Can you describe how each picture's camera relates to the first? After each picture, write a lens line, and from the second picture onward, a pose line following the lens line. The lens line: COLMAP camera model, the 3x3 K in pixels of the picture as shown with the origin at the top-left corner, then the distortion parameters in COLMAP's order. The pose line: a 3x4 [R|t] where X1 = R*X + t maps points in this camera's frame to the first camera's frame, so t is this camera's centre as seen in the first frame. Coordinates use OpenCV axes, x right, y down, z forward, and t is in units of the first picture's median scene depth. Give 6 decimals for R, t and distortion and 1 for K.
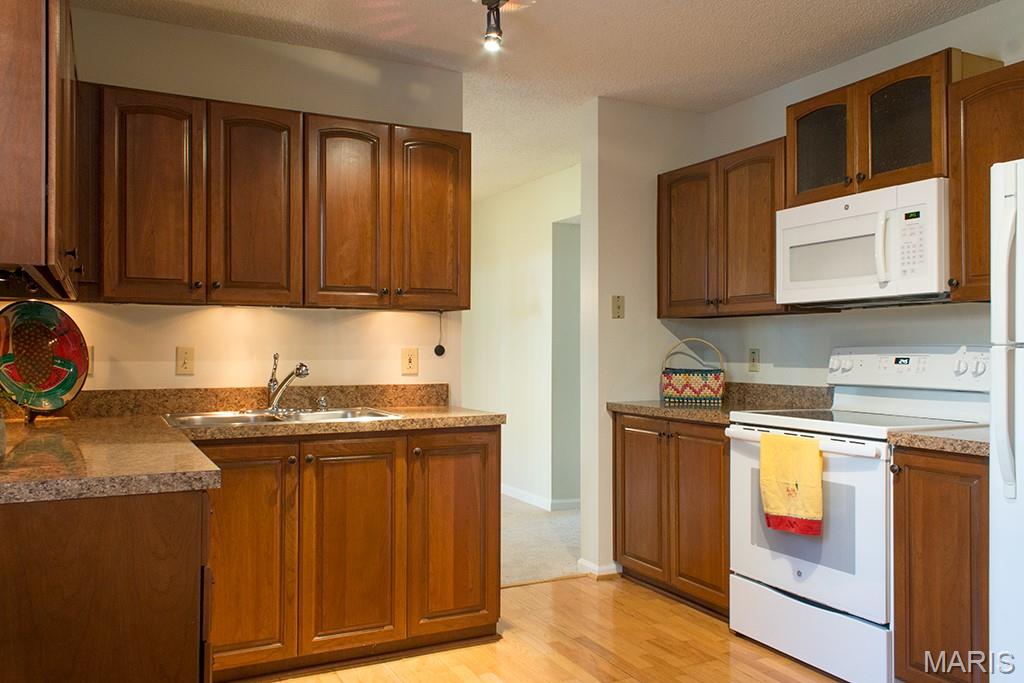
lens RADIAL K [[828.3, 0, 512.0], [0, 828.3, 341.5], [0, 0, 1]] dist [0.026776, -0.000312]
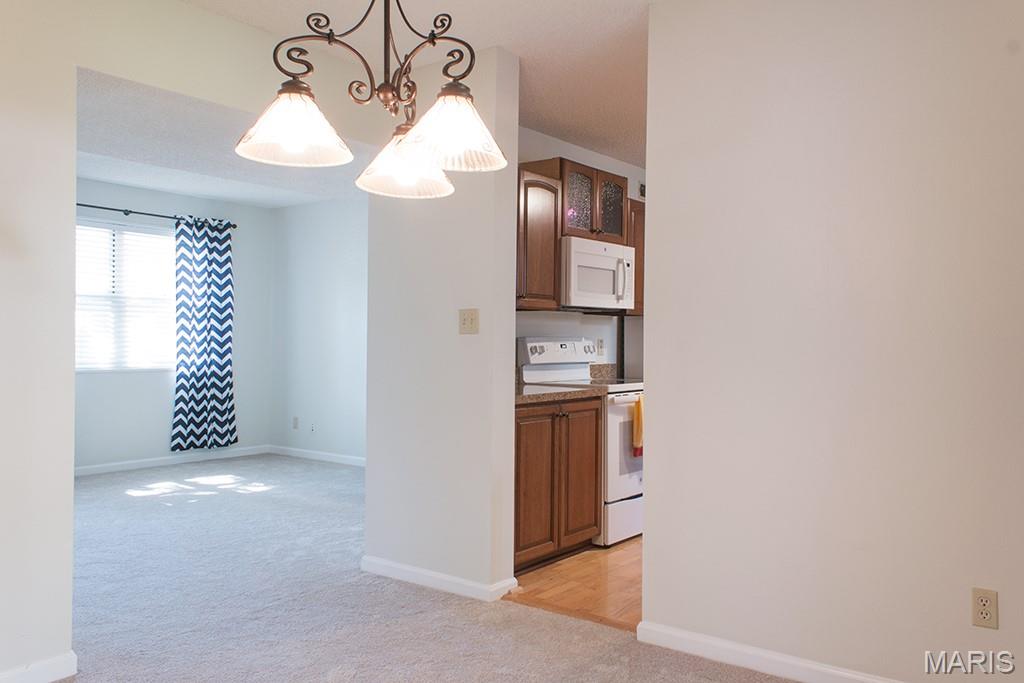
lens RADIAL K [[828.3, 0, 512.0], [0, 828.3, 341.5], [0, 0, 1]] dist [0.026776, -0.000312]
pose [[-0.449612, -0.005865, 0.893205, -0.409239], [-0.017662, 0.999841, -0.002326, 0.009007], [-0.893049, -0.016821, -0.449644, 0.822771]]
